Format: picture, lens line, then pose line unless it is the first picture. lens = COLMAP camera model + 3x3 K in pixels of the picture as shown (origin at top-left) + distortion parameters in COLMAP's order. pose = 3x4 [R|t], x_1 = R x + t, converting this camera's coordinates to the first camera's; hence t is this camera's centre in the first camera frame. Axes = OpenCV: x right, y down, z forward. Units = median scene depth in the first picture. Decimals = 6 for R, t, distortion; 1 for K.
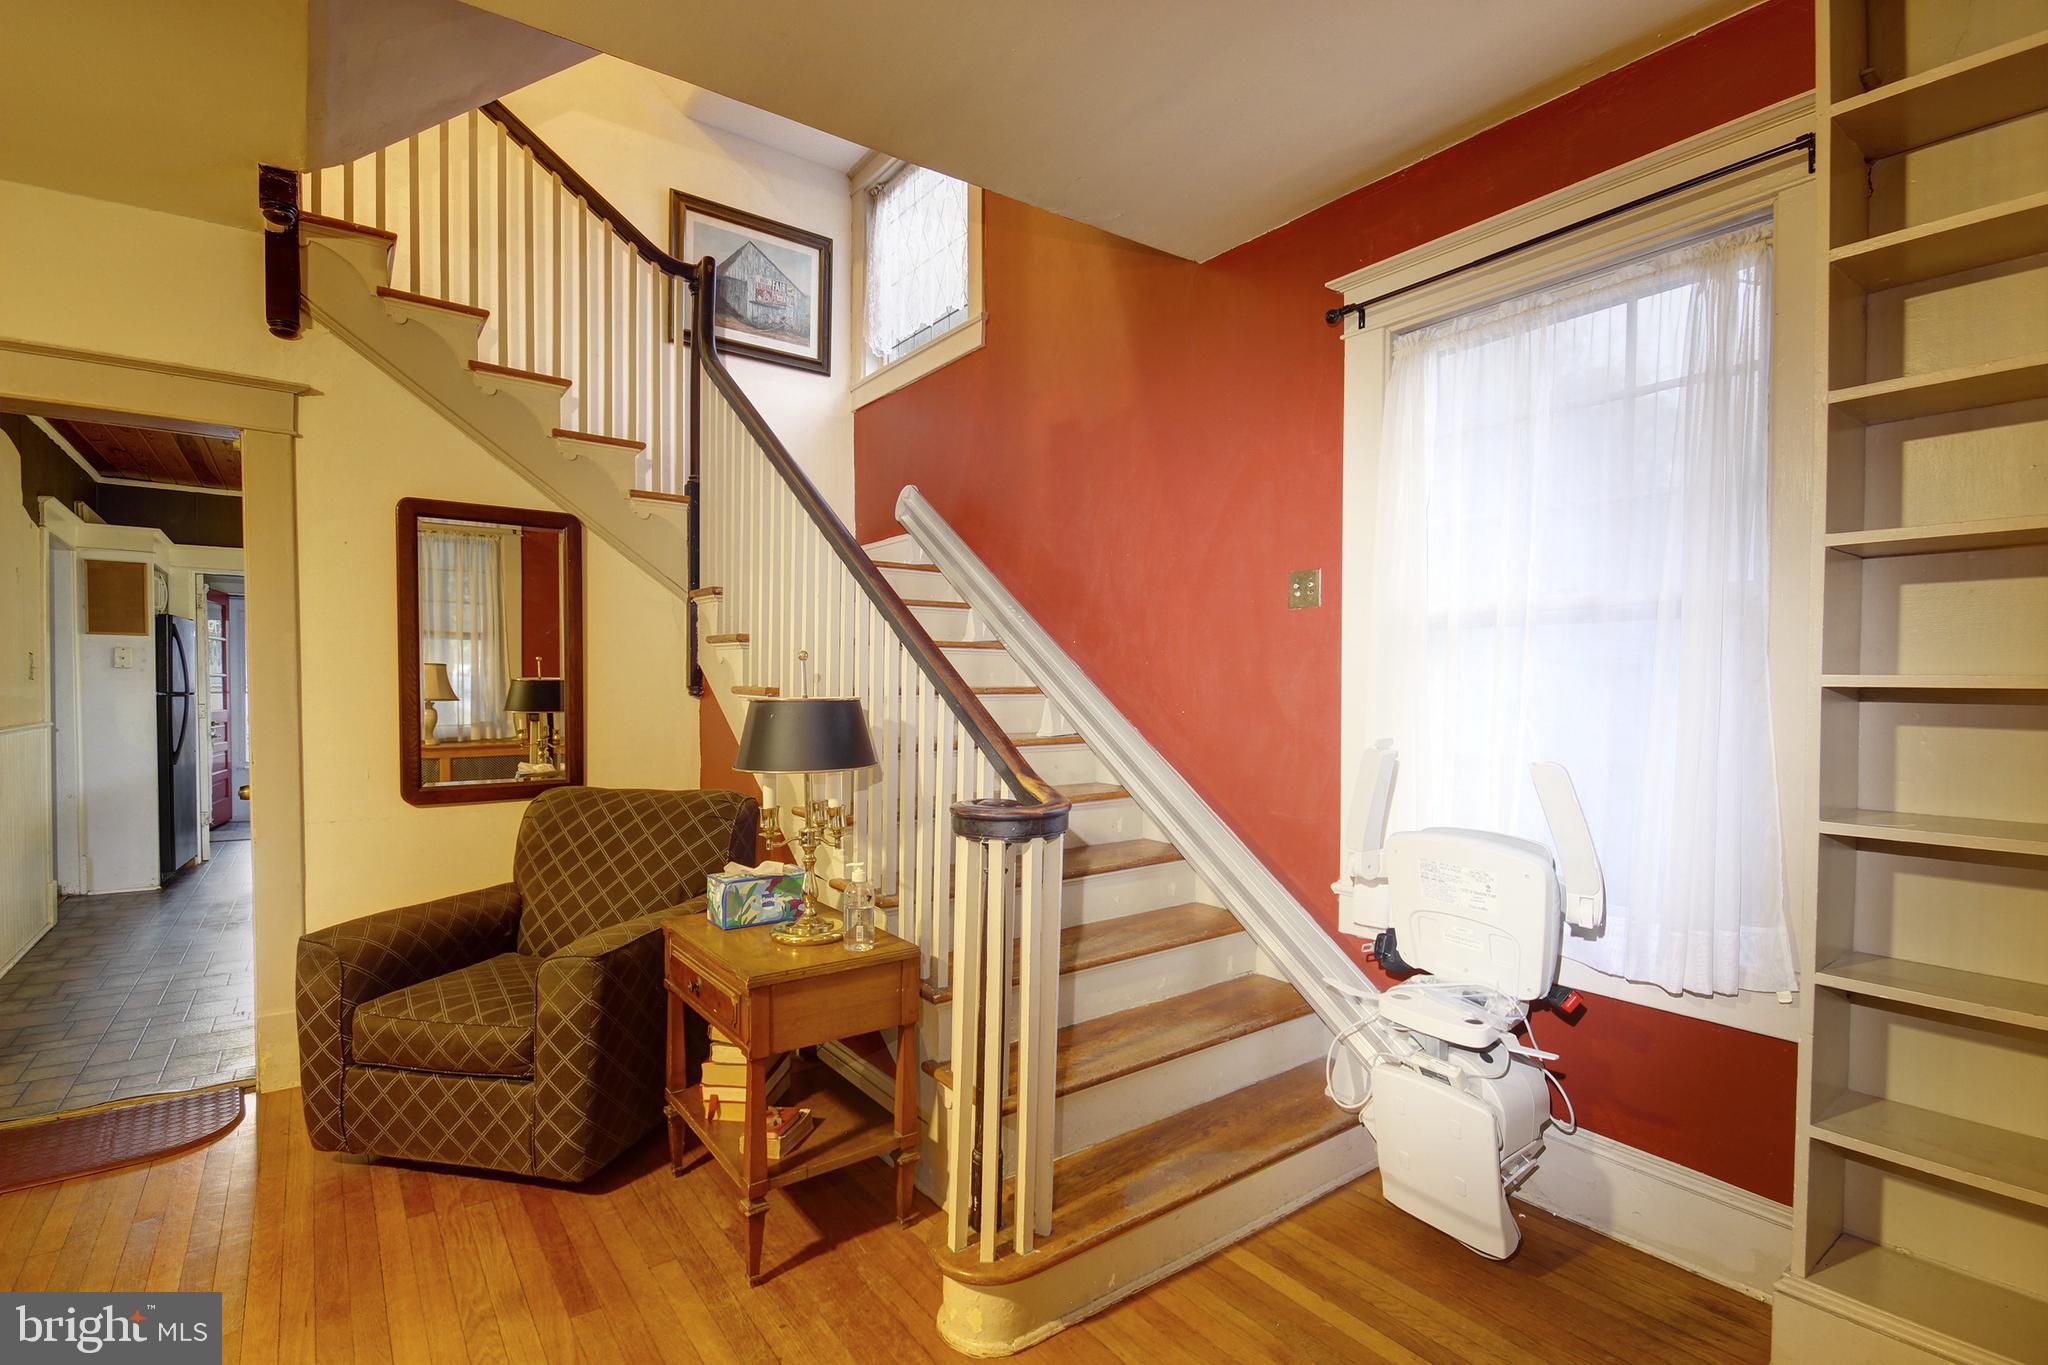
lens RADIAL K [[950.3, 0, 1009.5], [0, 950.3, 713.6], [0, 0, 1]] dist [0.001266, -0.002408]
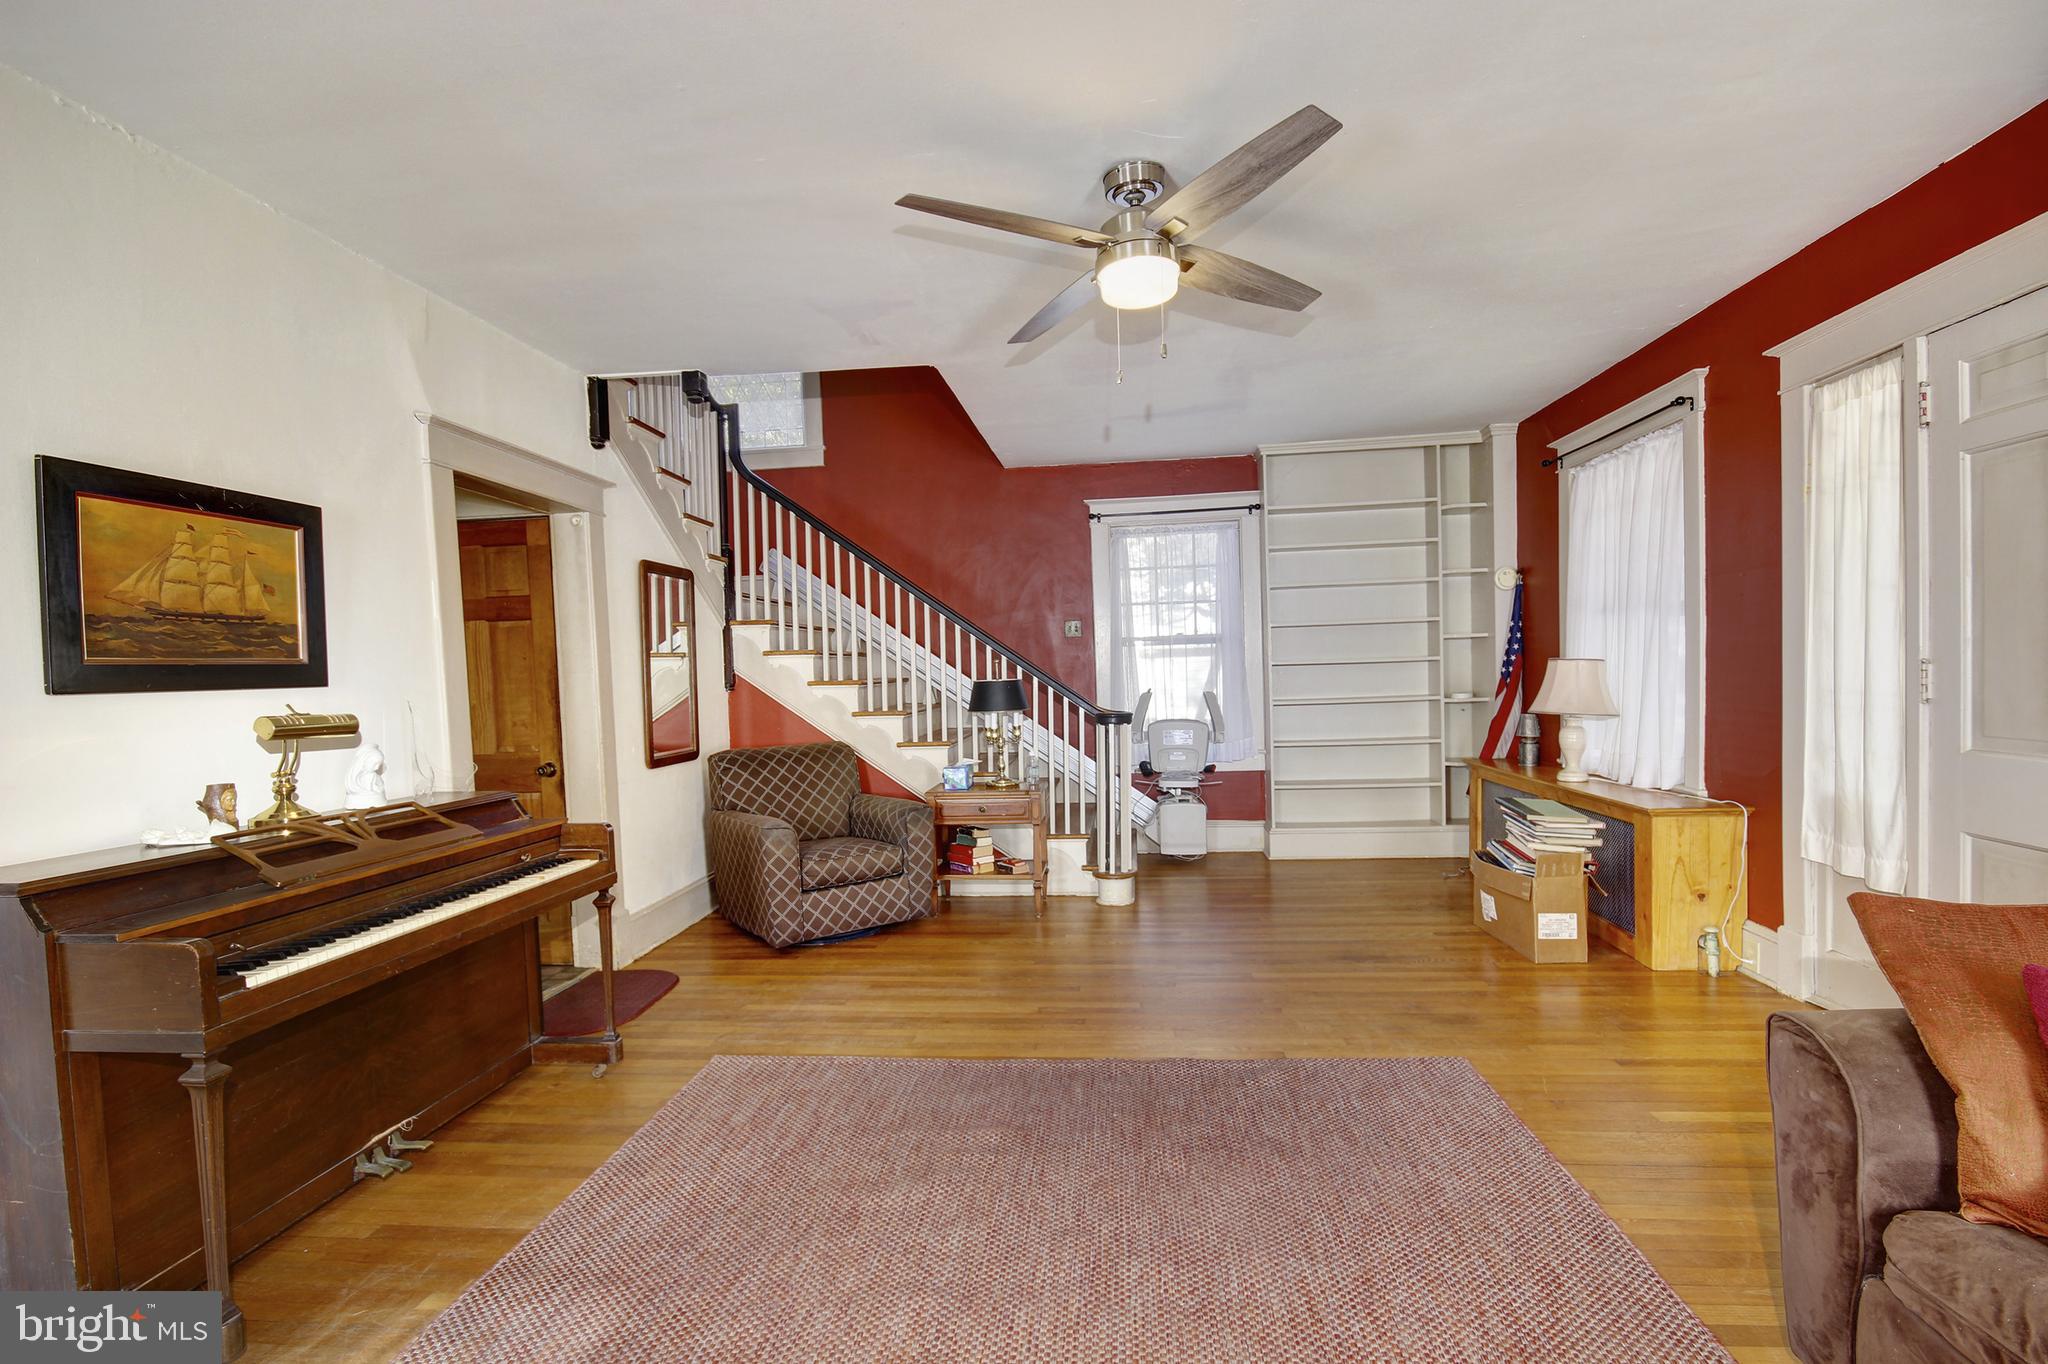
lens RADIAL K [[950.3, 0, 1034.7], [0, 950.3, 698.6], [0, 0, 1]] dist [0.001266, -0.002408]
pose [[0.671374, -0.042833, 0.739880, -1.726762], [0.052283, 0.998578, 0.010367, 0.006389], [-0.739273, 0.031724, 0.672659, -0.555897]]
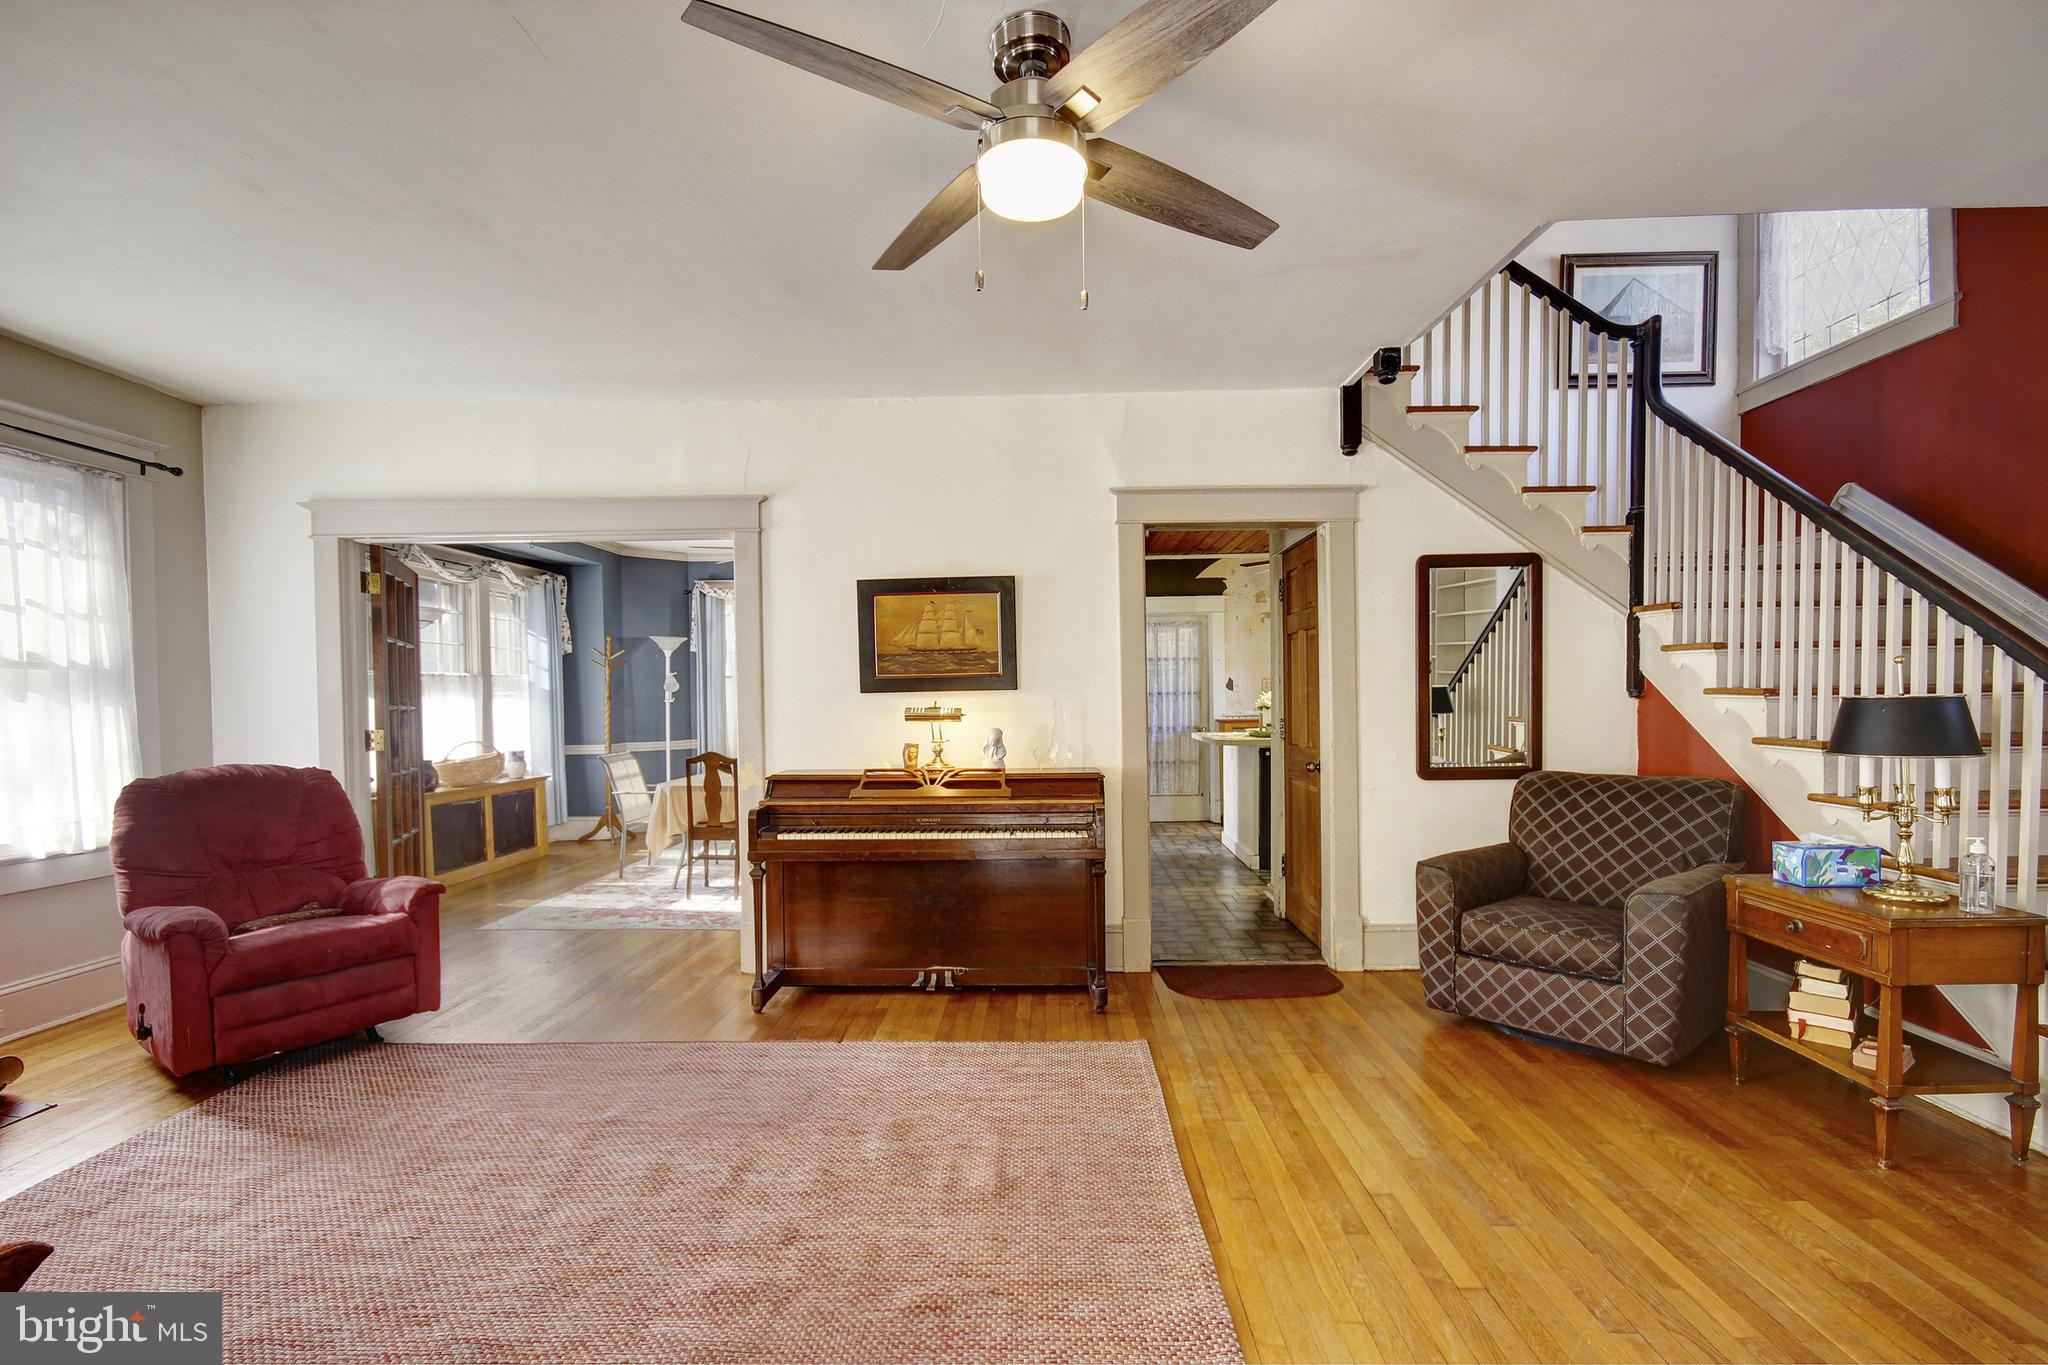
lens RADIAL K [[950.3, 0, 1014.2], [0, 950.3, 704.4], [0, 0, 1]] dist [0.001266, -0.002408]
pose [[0.788990, -0.006348, -0.614373, -0.336259], [-0.001523, 0.999923, -0.012287, 0.008589], [0.614404, 0.010630, 0.788920, -0.572455]]
